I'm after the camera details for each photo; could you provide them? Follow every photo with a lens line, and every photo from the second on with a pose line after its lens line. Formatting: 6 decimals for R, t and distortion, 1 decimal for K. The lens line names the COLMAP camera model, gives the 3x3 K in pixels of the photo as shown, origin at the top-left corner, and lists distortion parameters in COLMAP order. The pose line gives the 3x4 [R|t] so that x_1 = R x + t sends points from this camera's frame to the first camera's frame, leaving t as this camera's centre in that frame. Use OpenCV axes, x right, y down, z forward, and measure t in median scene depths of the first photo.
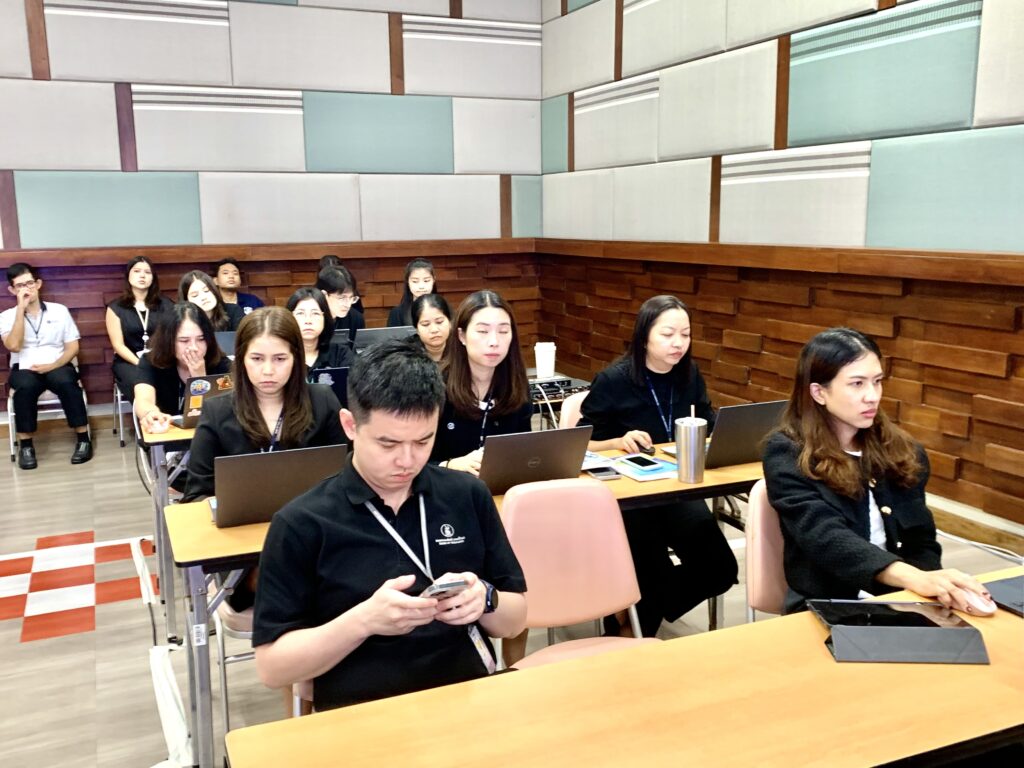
lens RADIAL K [[962.2, 0, 508.4], [0, 962.2, 385.8], [0, 0, 1]] dist [0.014867, 0.000000]
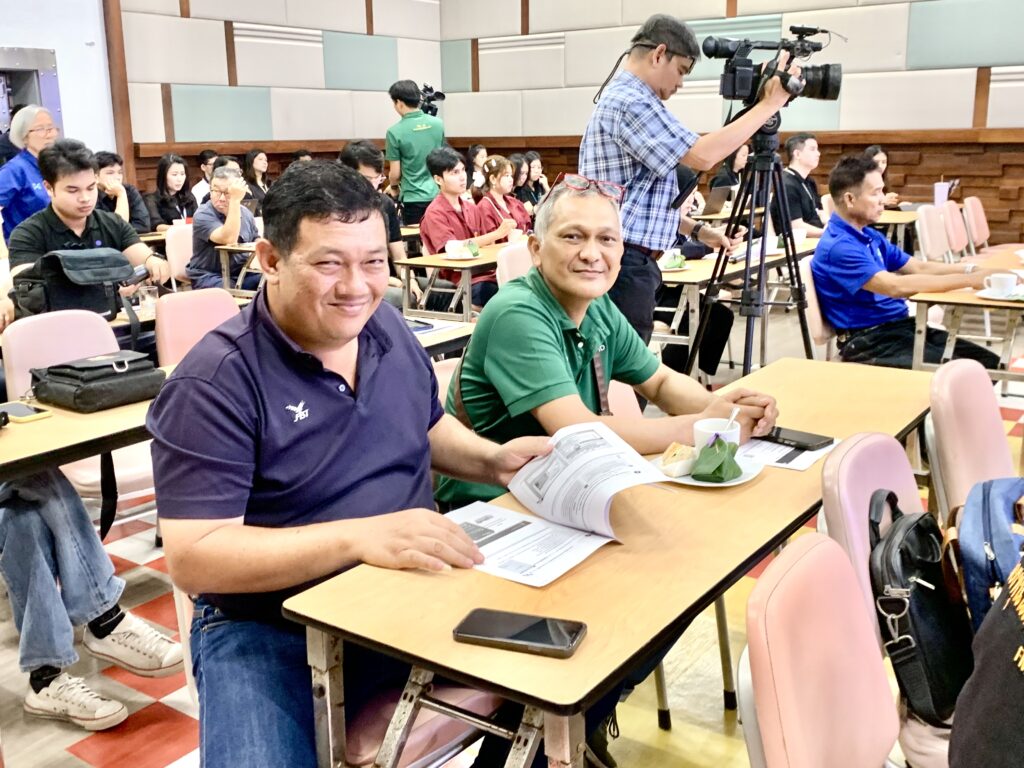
lens RADIAL K [[1043.3, 0, 516.8], [0, 1043.3, 377.3], [0, 0, 1]] dist [0.000678, 0.000000]
pose [[0.847245, -0.123516, 0.516643, -0.858674], [0.099027, 0.992267, 0.074831, 0.116118], [-0.521890, -0.012239, 0.852925, -0.475973]]
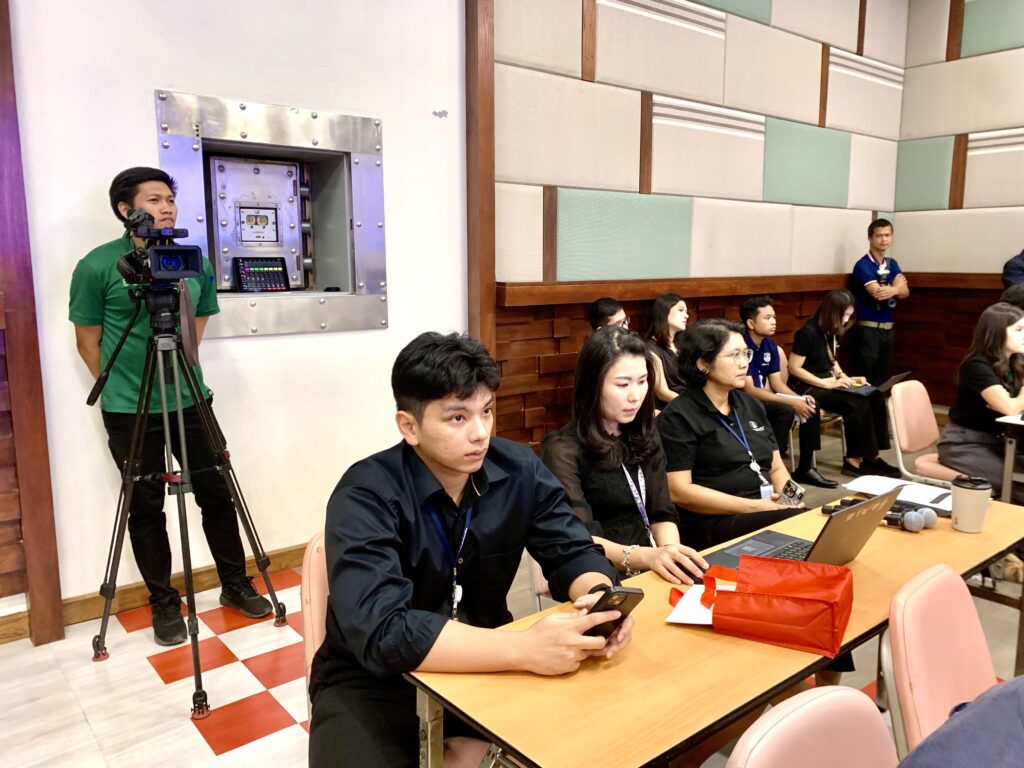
lens RADIAL K [[785.0, 0, 520.4], [0, 785.0, 377.2], [0, 0, 1]] dist [0.038705, -0.043984]
pose [[0.958446, -0.031510, 0.283530, -0.700329], [0.039883, 0.998921, -0.023806, -0.042784], [-0.282473, 0.034124, 0.958668, 0.348295]]
